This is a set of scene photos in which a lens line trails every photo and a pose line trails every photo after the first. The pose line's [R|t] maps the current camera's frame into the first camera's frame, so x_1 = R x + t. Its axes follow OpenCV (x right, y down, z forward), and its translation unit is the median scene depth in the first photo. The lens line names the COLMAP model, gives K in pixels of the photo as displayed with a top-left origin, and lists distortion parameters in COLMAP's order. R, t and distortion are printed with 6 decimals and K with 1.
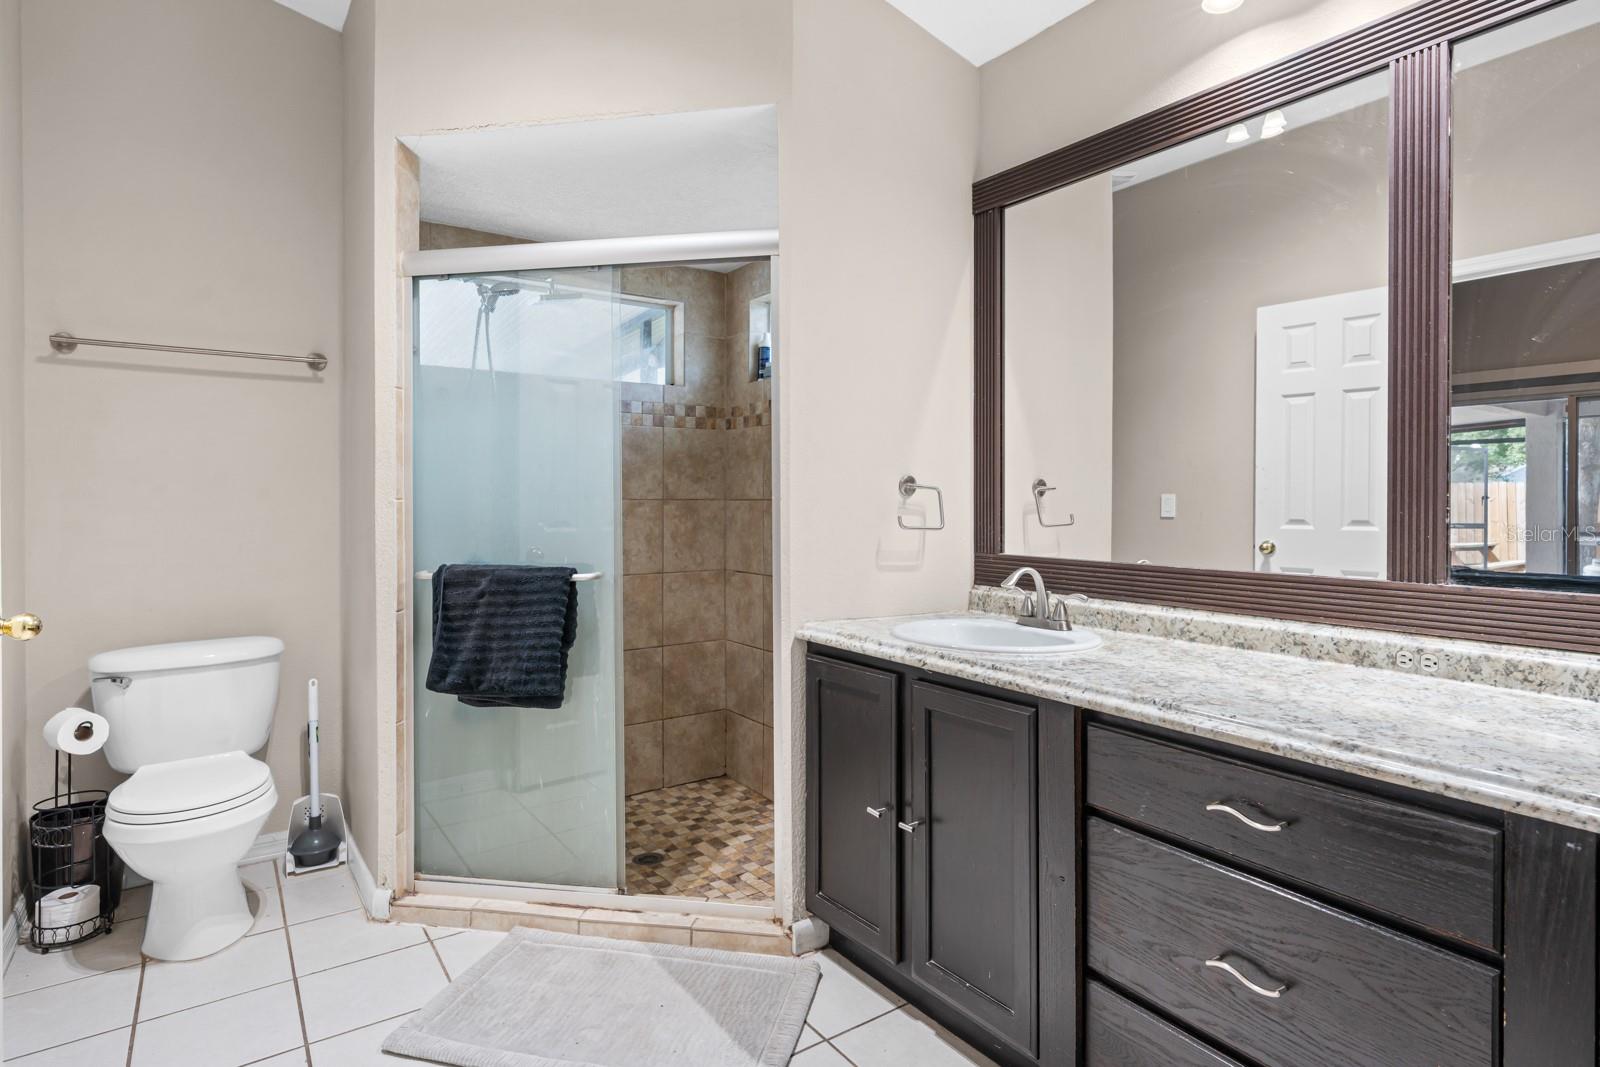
lens RADIAL K [[857.4, 0, 783.6], [0, 857.4, 504.9], [0, 0, 1]] dist [-0.000108, 0.001987]
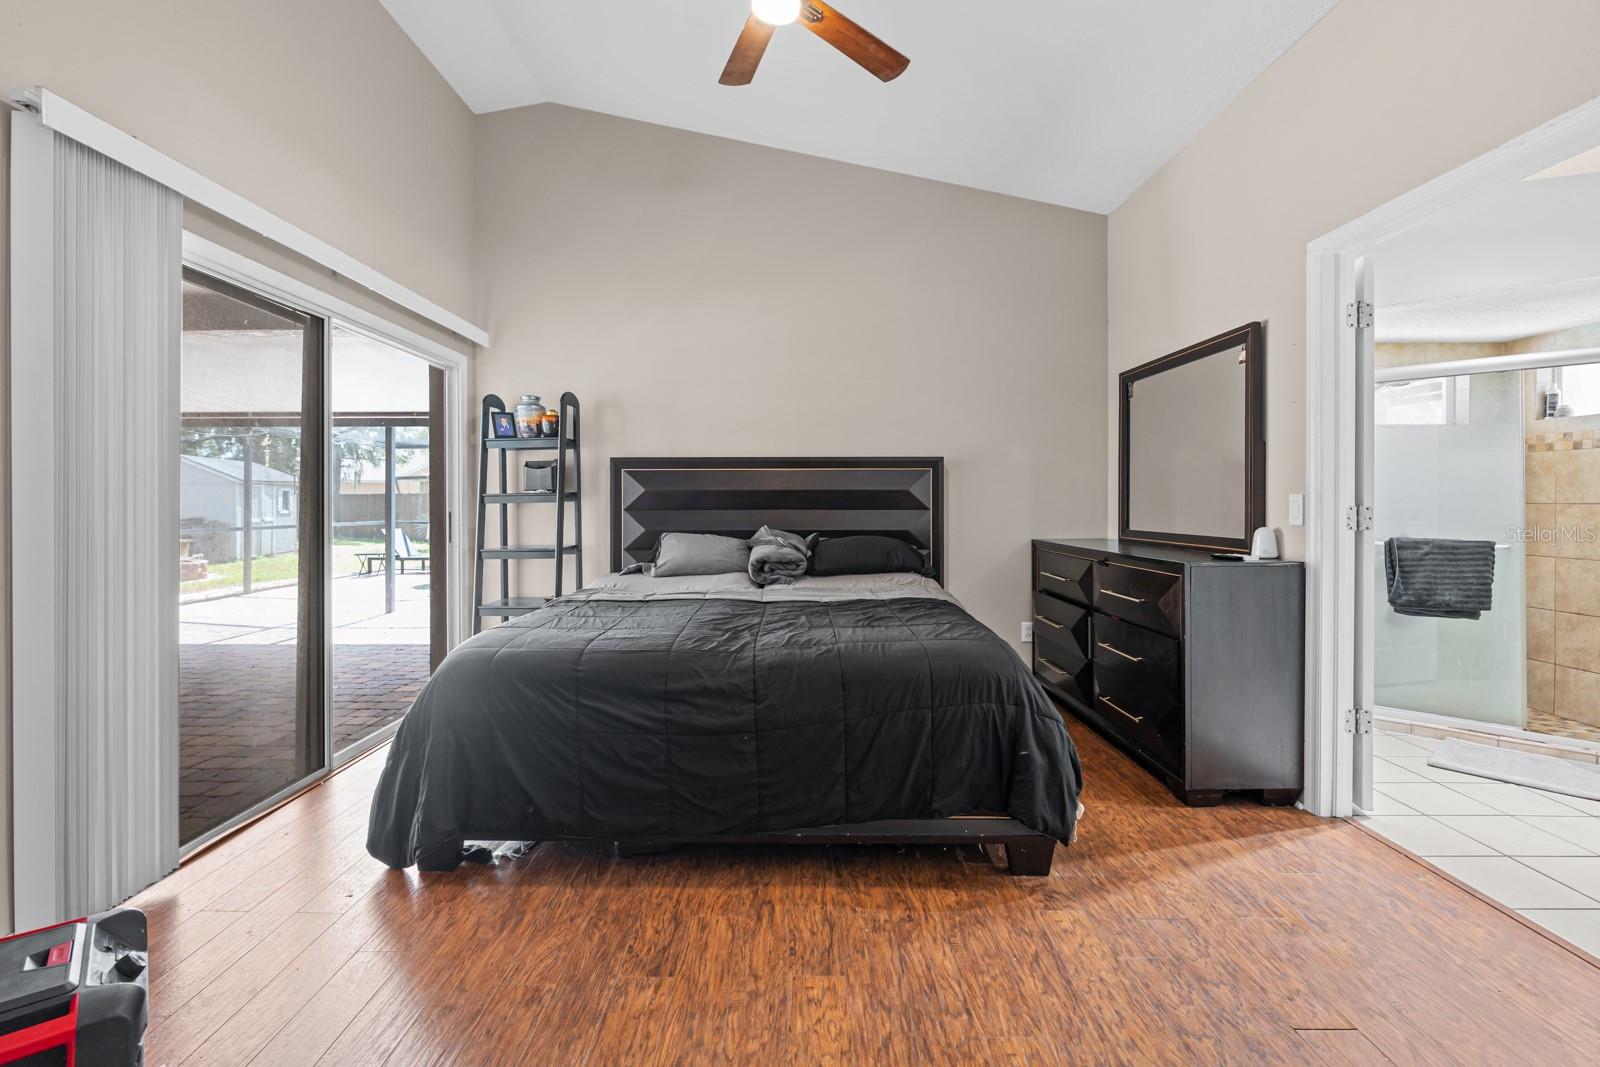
lens RADIAL K [[731.0, 0, 784.4], [0, 731.0, 501.8], [0, 0, 1]] dist [-0.004356, 0.000651]
pose [[0.813590, 0.004042, -0.581425, -0.634241], [-0.005764, 0.999983, -0.001115, -0.000513], [0.581411, 0.004258, 0.813599, -1.247861]]
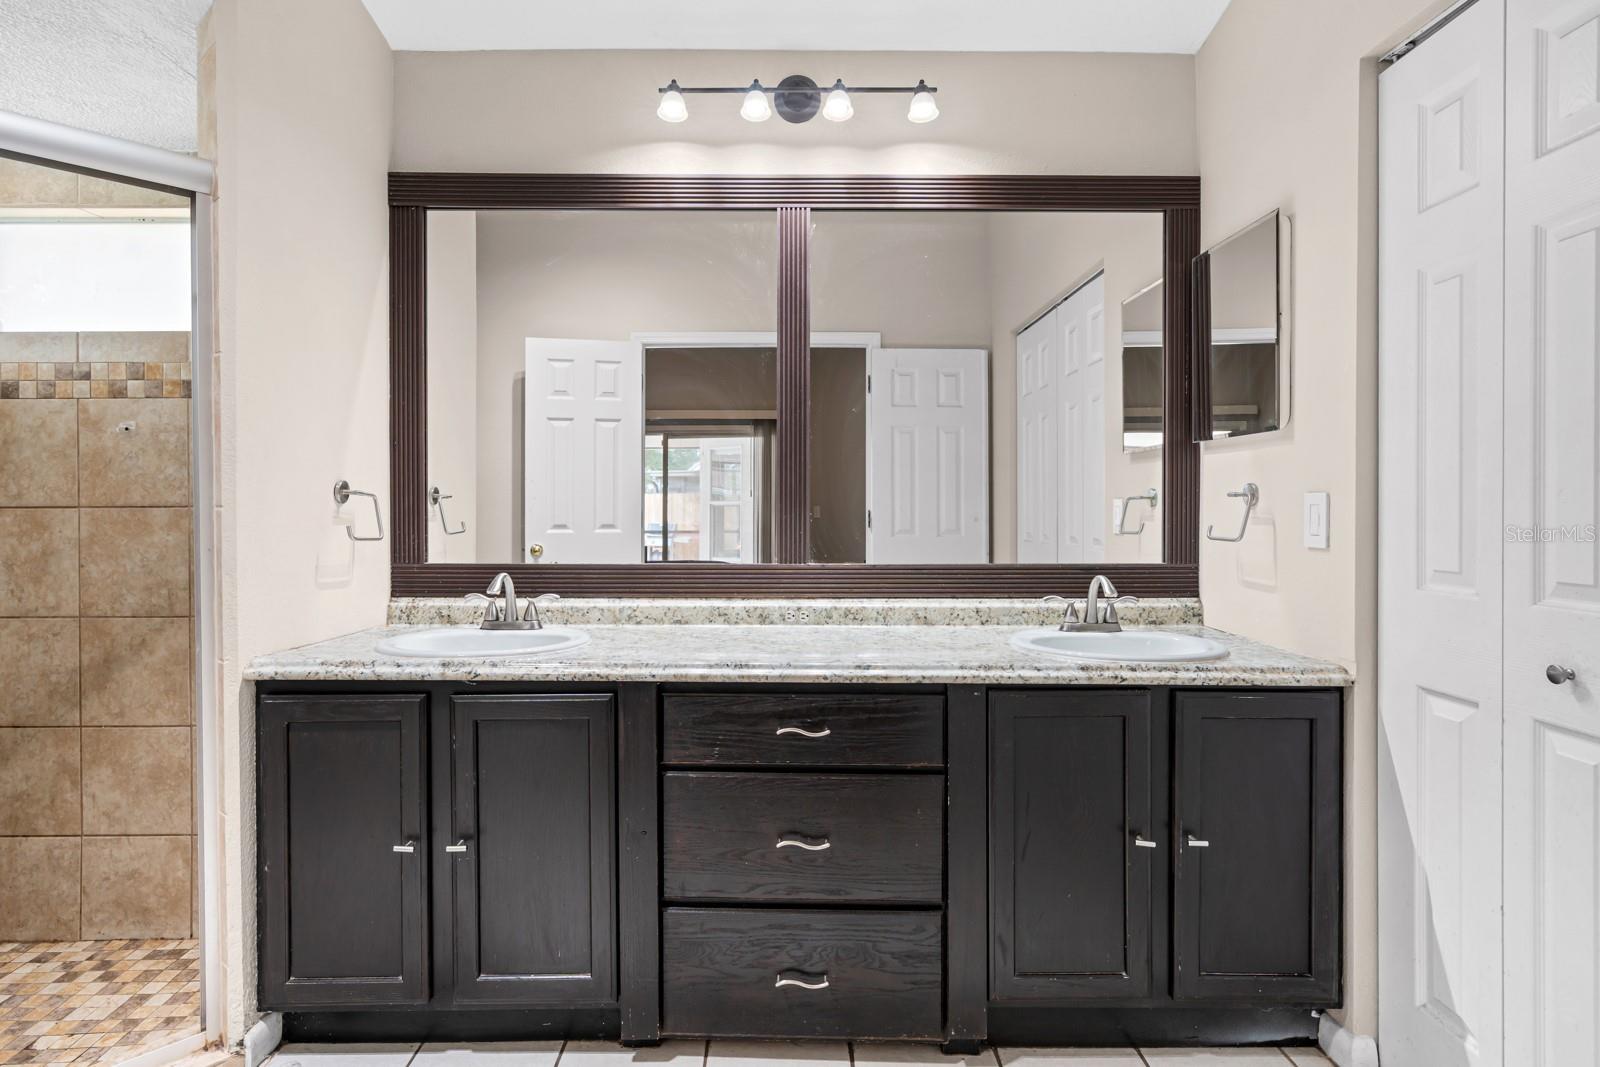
lens RADIAL K [[857.4, 0, 786.7], [0, 857.4, 513.3], [0, 0, 1]] dist [-0.000108, 0.001987]
pose [[0.561160, -0.005005, 0.827692, -0.395504], [0.003929, 0.999987, 0.003383, -0.001471], [-0.827698, 0.001354, 0.561172, 0.137716]]
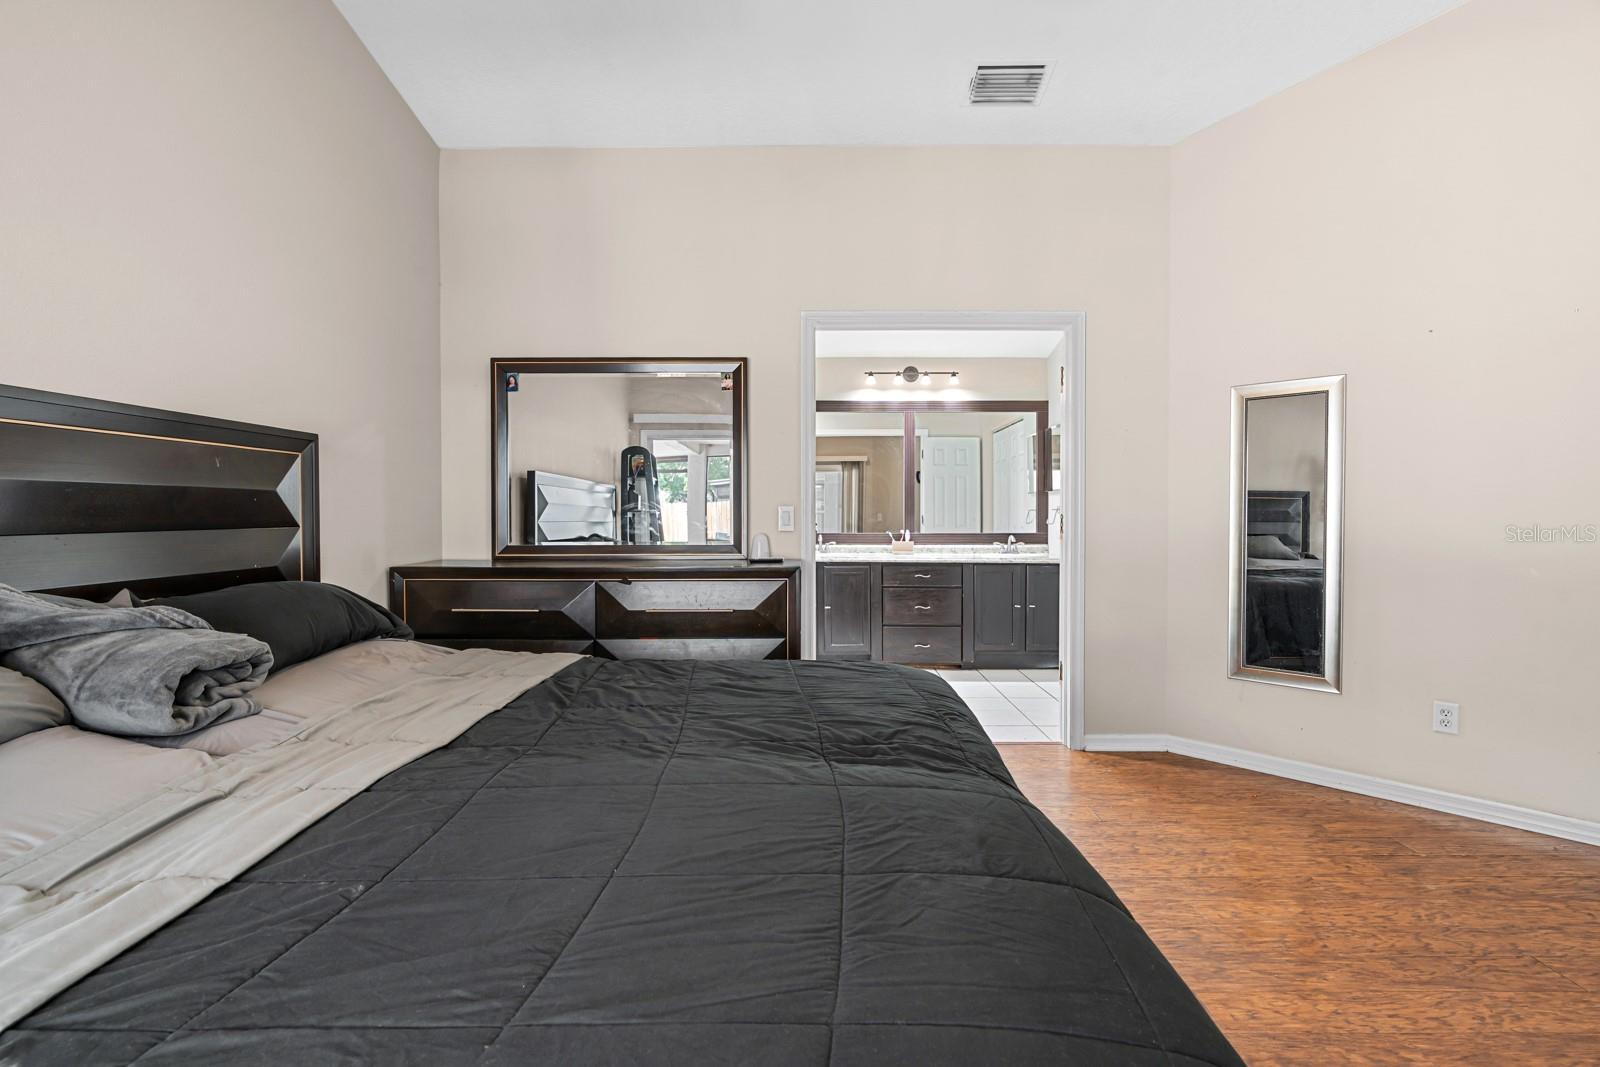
lens RADIAL K [[731.0, 0, 807.9], [0, 731.0, 528.0], [0, 0, 1]] dist [-0.004356, 0.000651]
pose [[0.572944, -0.015335, 0.819451, -2.103706], [0.005145, 0.999873, 0.015114, 0.004056], [-0.819578, -0.004443, 0.572950, -0.578273]]
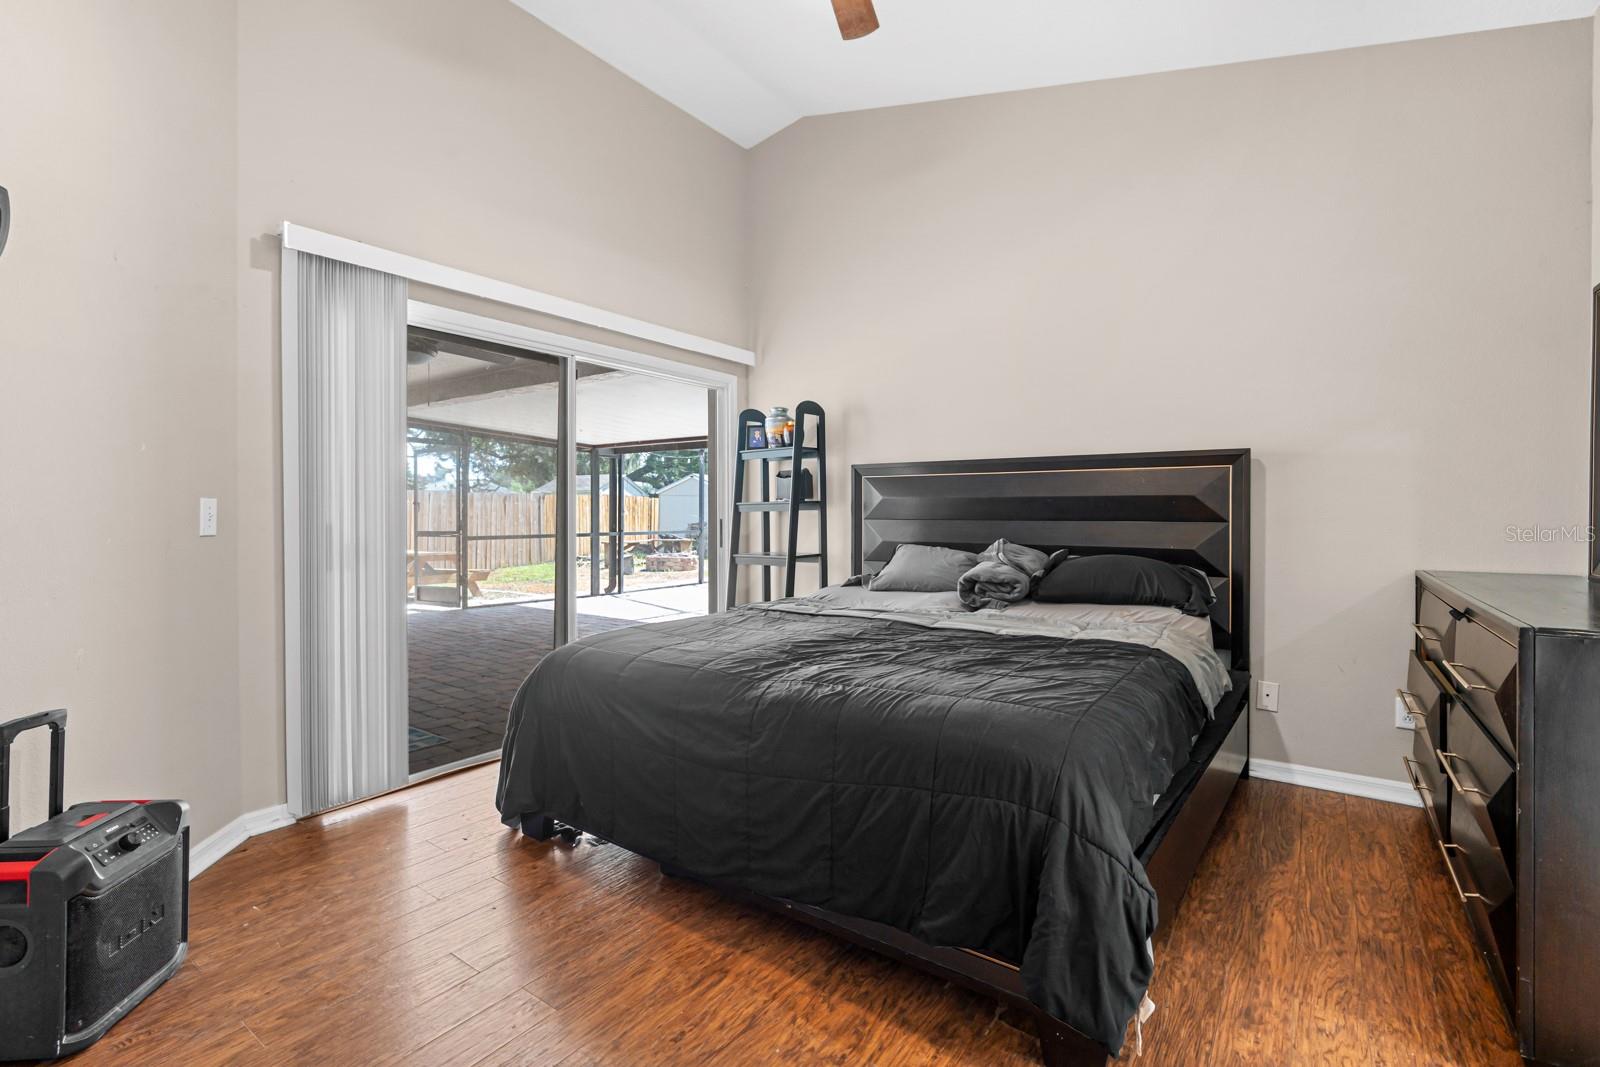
lens RADIAL K [[731.0, 0, 775.4], [0, 731.0, 508.4], [0, 0, 1]] dist [-0.004356, 0.000651]
pose [[0.329324, 0.002264, -0.944214, -0.380348], [-0.007356, 0.999973, -0.000168, -0.003955], [0.944188, 0.007001, 0.329332, -0.645167]]
